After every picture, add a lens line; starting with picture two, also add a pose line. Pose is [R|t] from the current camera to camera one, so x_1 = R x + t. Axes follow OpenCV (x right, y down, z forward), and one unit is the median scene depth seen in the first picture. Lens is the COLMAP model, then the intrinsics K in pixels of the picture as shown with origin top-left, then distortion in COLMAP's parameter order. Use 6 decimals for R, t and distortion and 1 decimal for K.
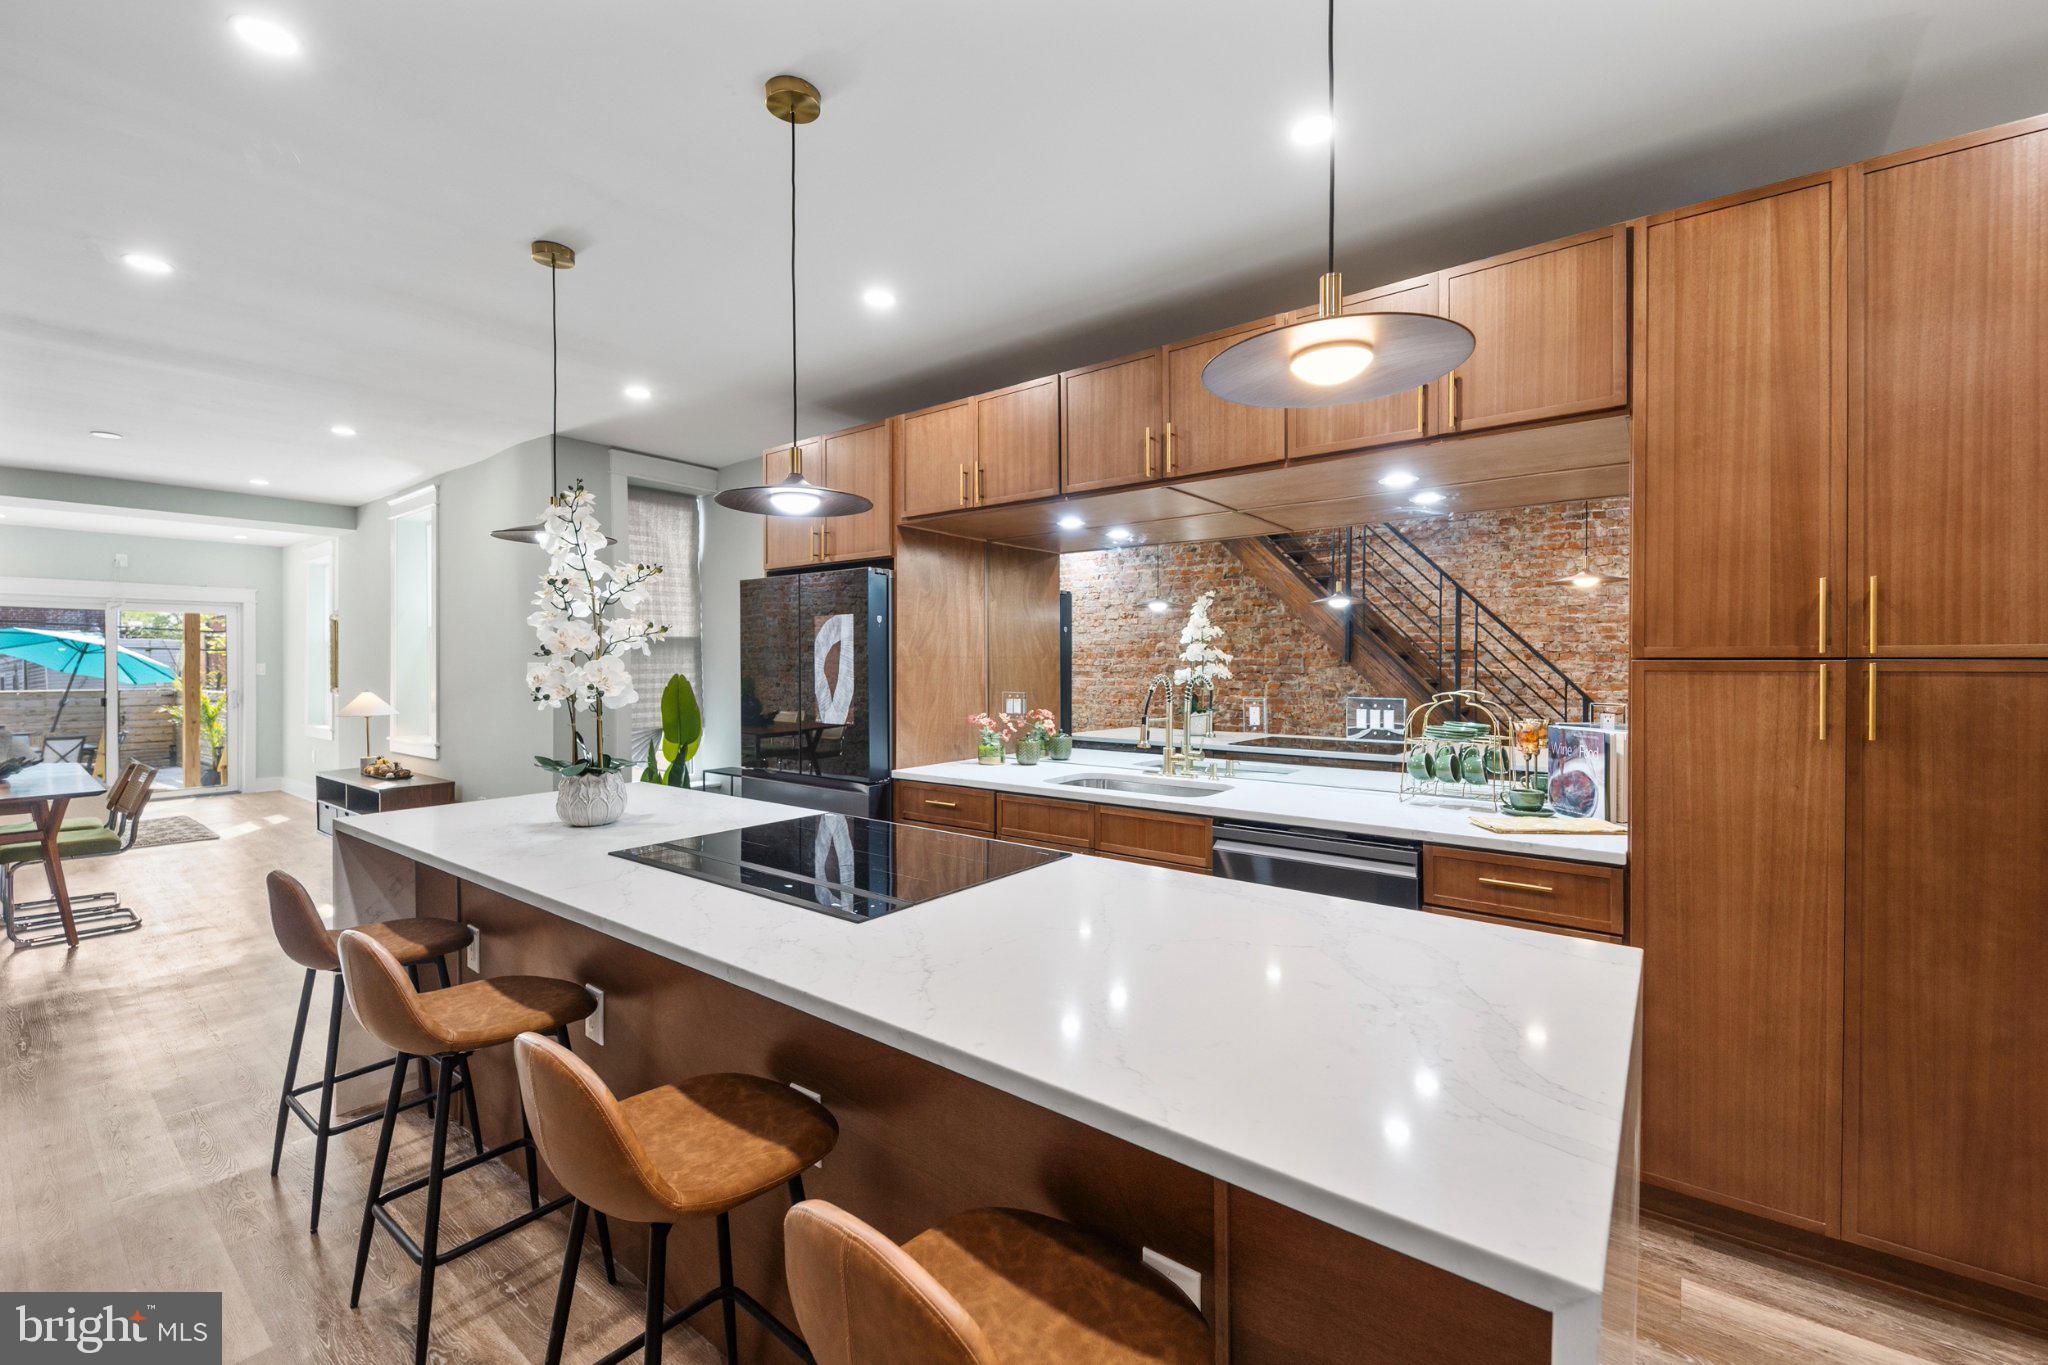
lens RADIAL K [[837.9, 0, 1014.8], [0, 837.9, 667.4], [0, 0, 1]] dist [0.021217, -0.015176]
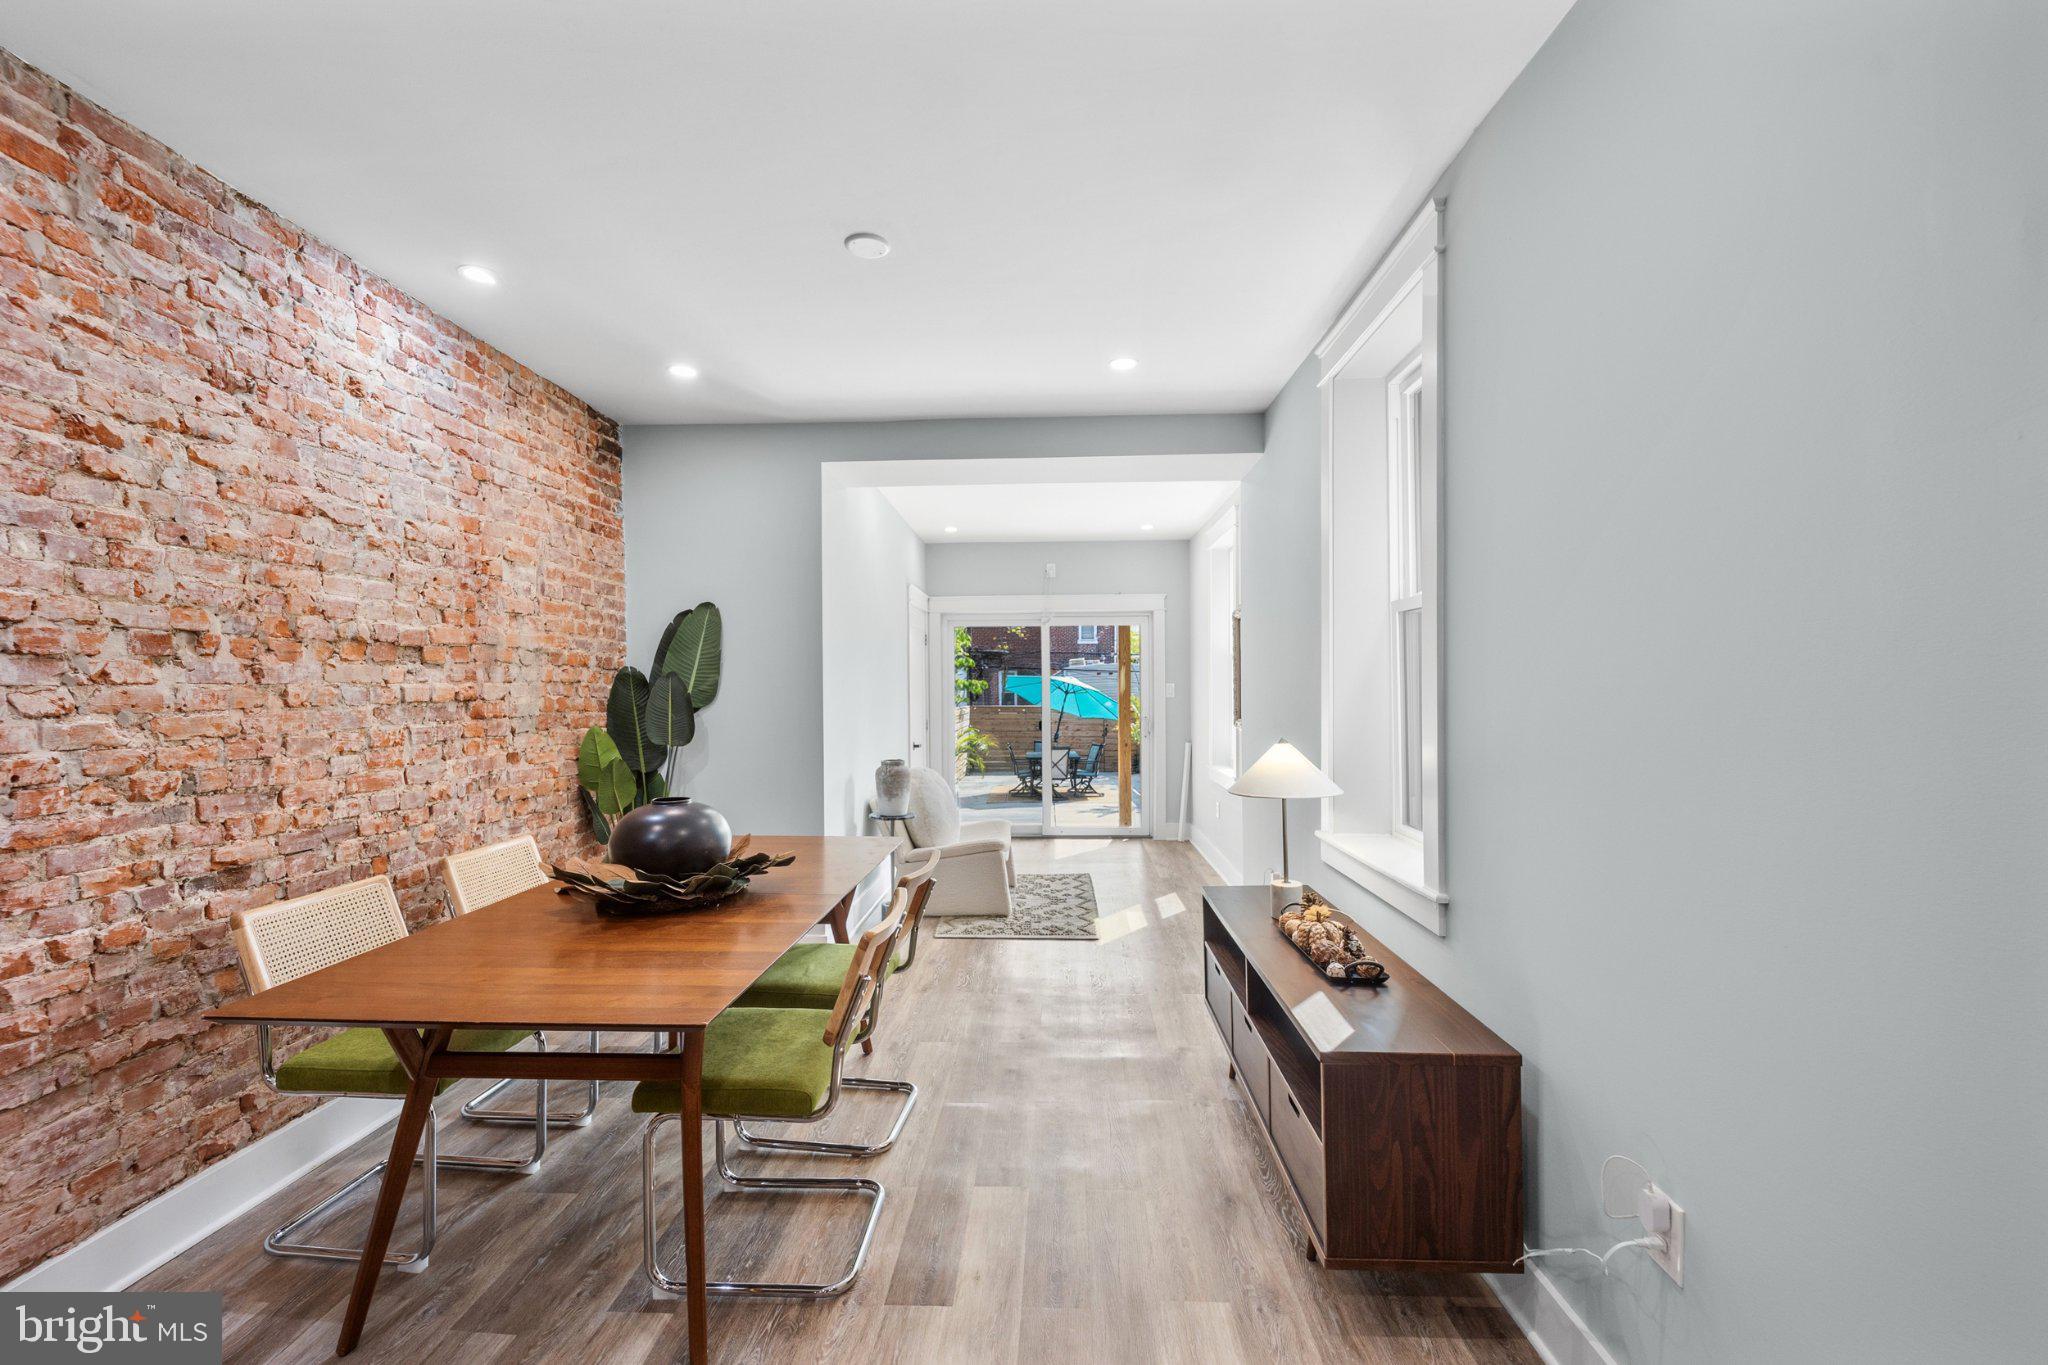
lens RADIAL K [[838.8, 0, 1026.0], [0, 838.8, 689.0], [0, 0, 1]] dist [0.020501, -0.014010]
pose [[0.588937, -0.001236, -0.808178, -0.670753], [0.002845, 0.999996, 0.000544, -0.000452], [0.808174, -0.002619, 0.588938, 0.862530]]
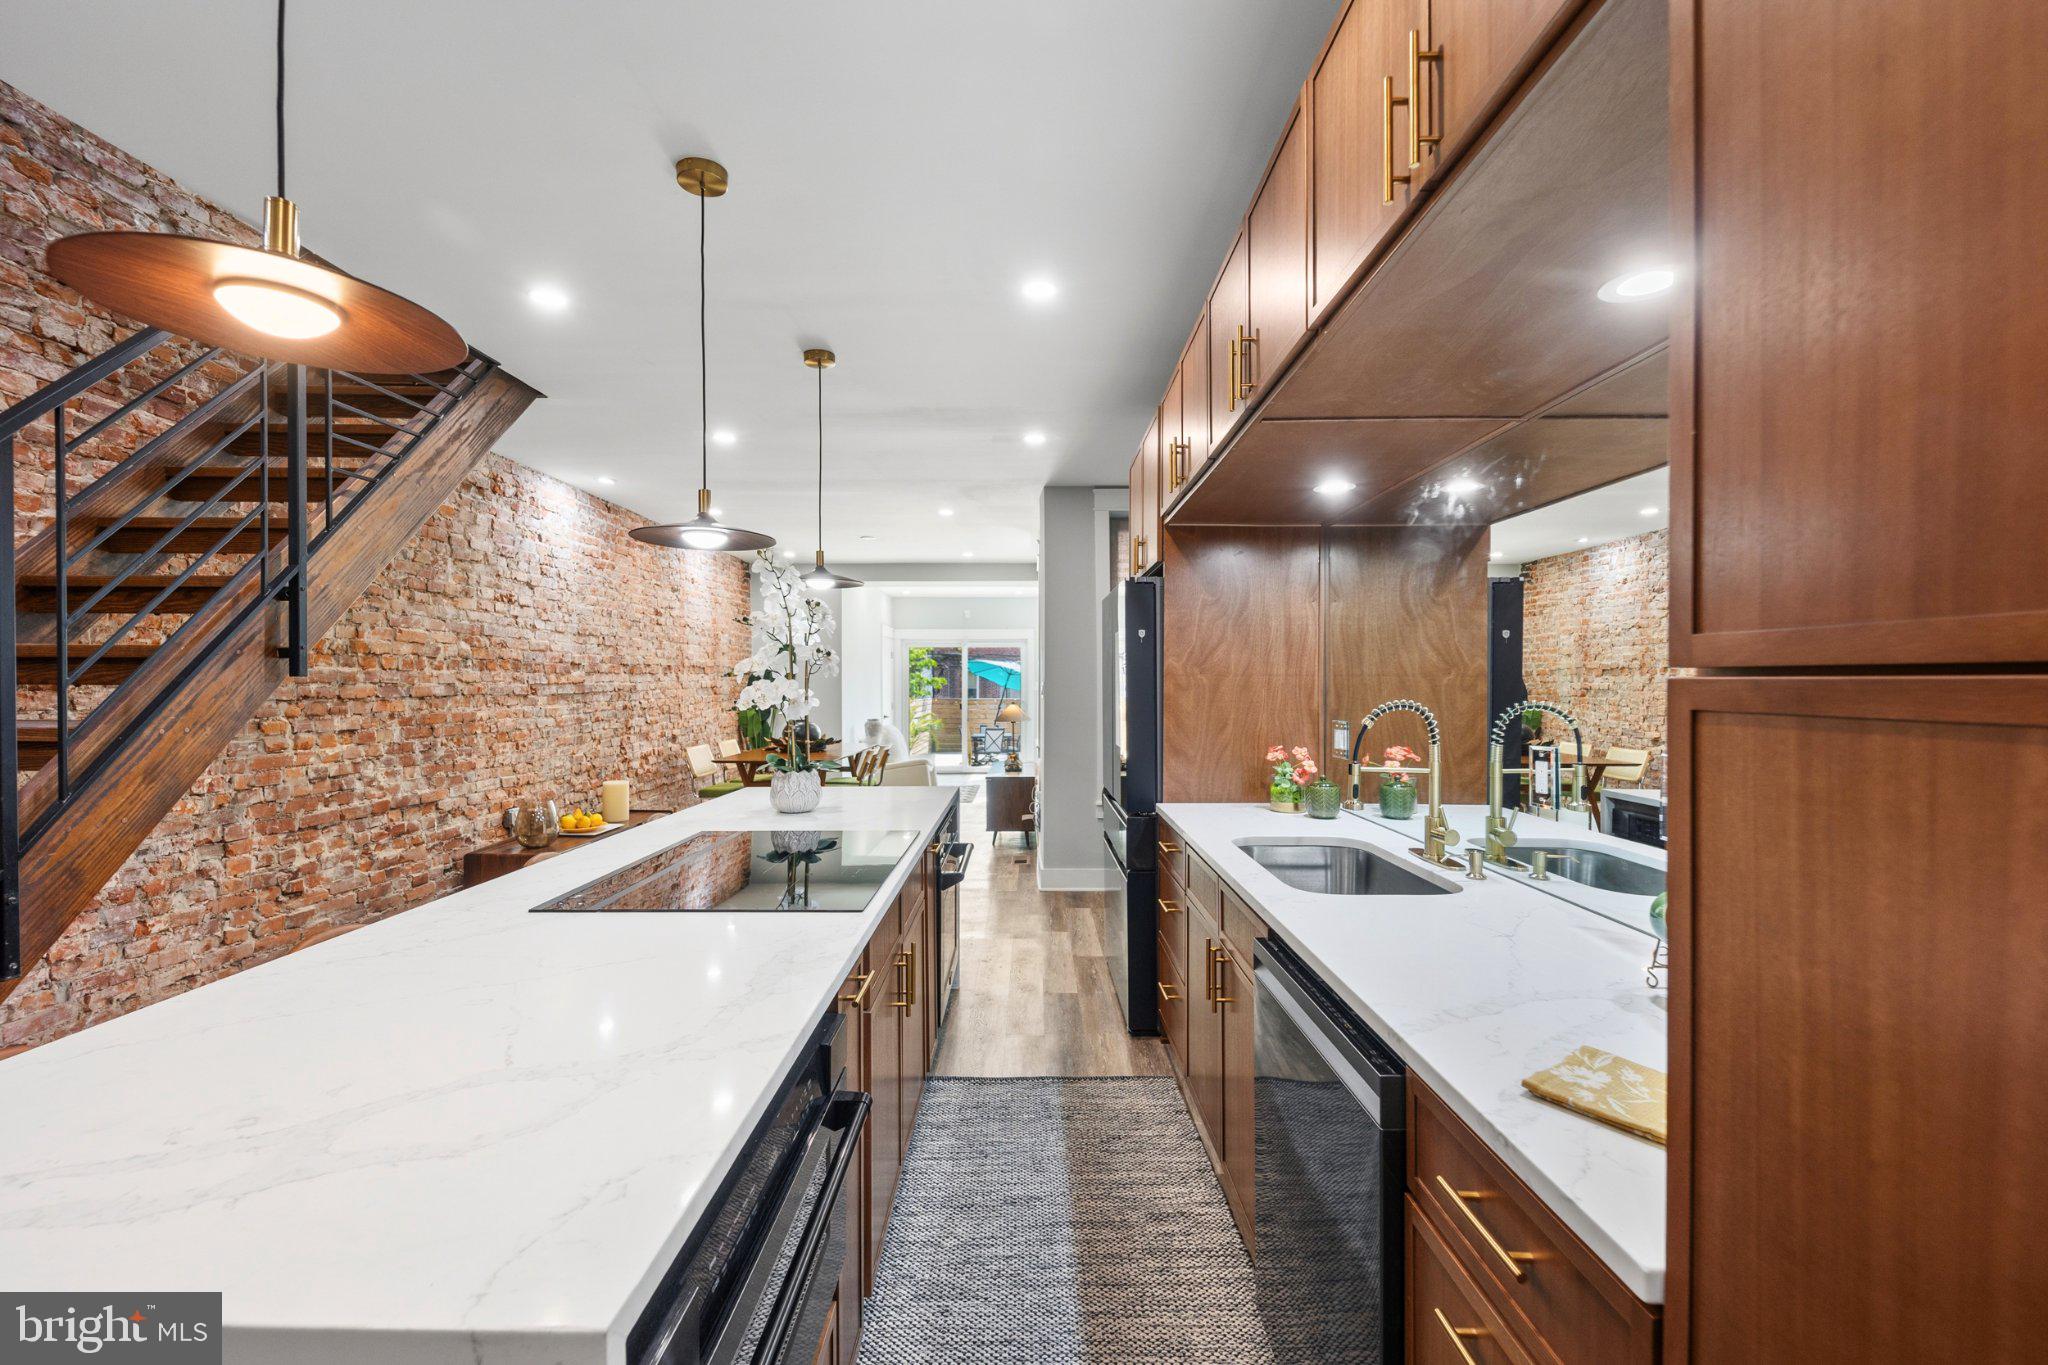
lens RADIAL K [[838.8, 0, 1026.0], [0, 838.8, 689.0], [0, 0, 1]] dist [0.020501, -0.014010]
pose [[0.612543, 0.007395, -0.790403, 0.399749], [-0.005508, 0.999972, 0.005087, -0.001499], [0.790418, 0.001237, 0.612567, 0.296803]]
